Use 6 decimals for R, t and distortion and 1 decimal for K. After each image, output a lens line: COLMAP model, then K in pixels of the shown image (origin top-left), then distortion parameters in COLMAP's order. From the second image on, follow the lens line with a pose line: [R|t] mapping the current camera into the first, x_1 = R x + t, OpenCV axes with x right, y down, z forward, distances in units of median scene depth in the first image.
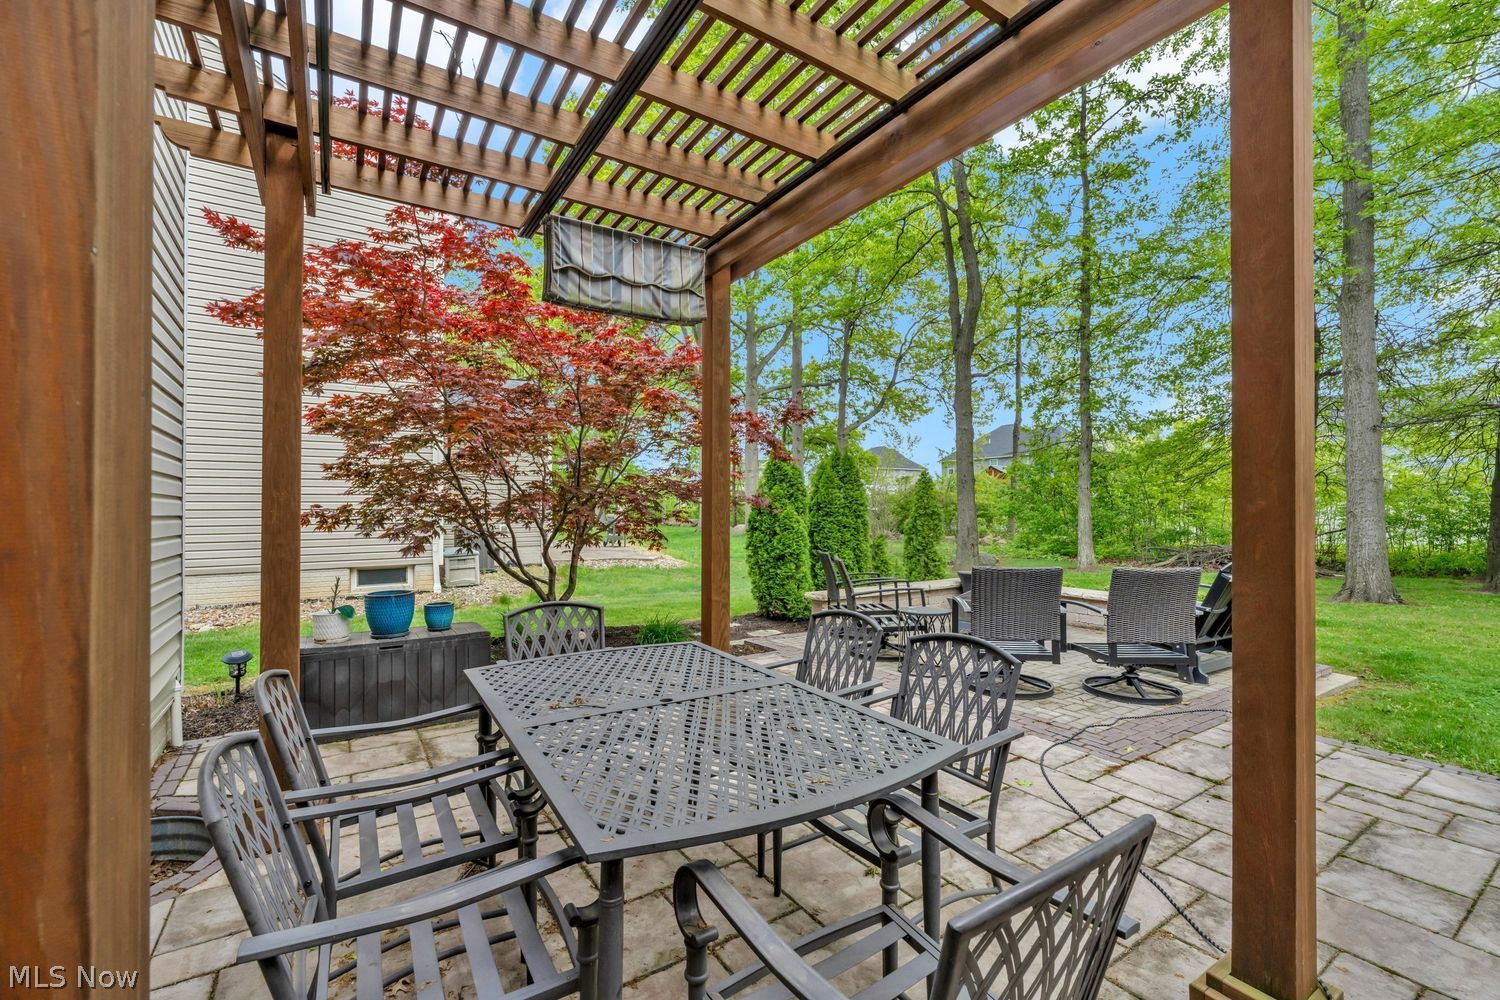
lens RADIAL K [[609.5, 0, 746.1], [0, 609.5, 503.5], [0, 0, 1]] dist [0.001600, -0.000090]
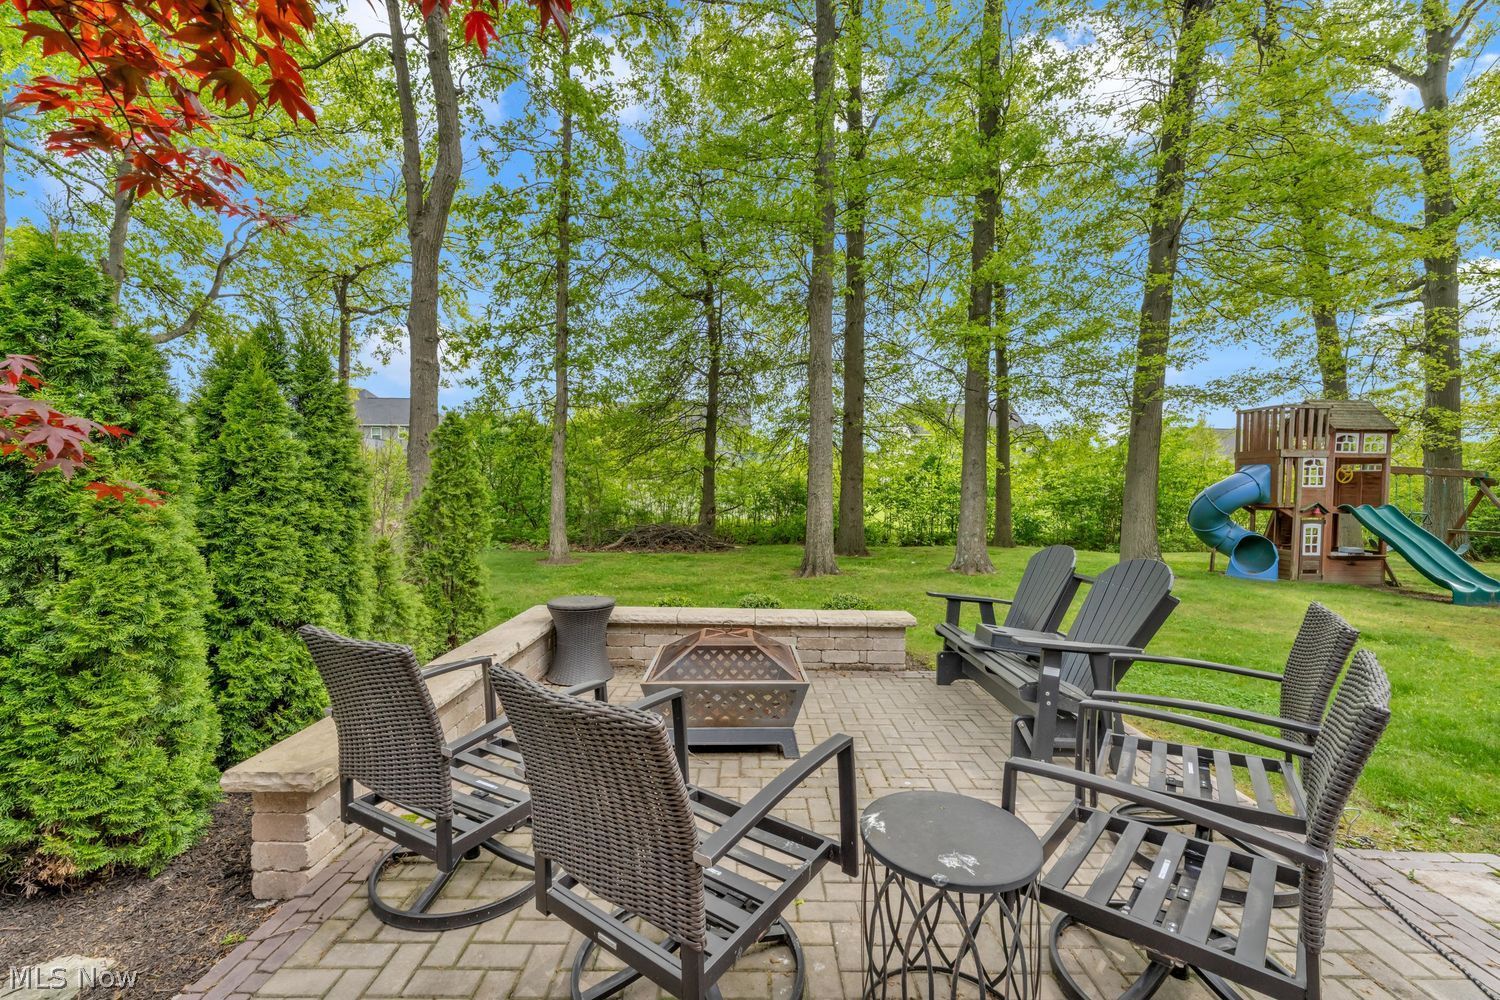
lens RADIAL K [[609.5, 0, 746.1], [0, 609.5, 503.5], [0, 0, 1]] dist [0.001600, -0.000090]
pose [[0.552132, -0.005413, 0.833739, -0.004746], [-0.027020, 0.999338, 0.024382, 0.005665], [-0.833319, -0.035990, 0.551620, 0.569038]]
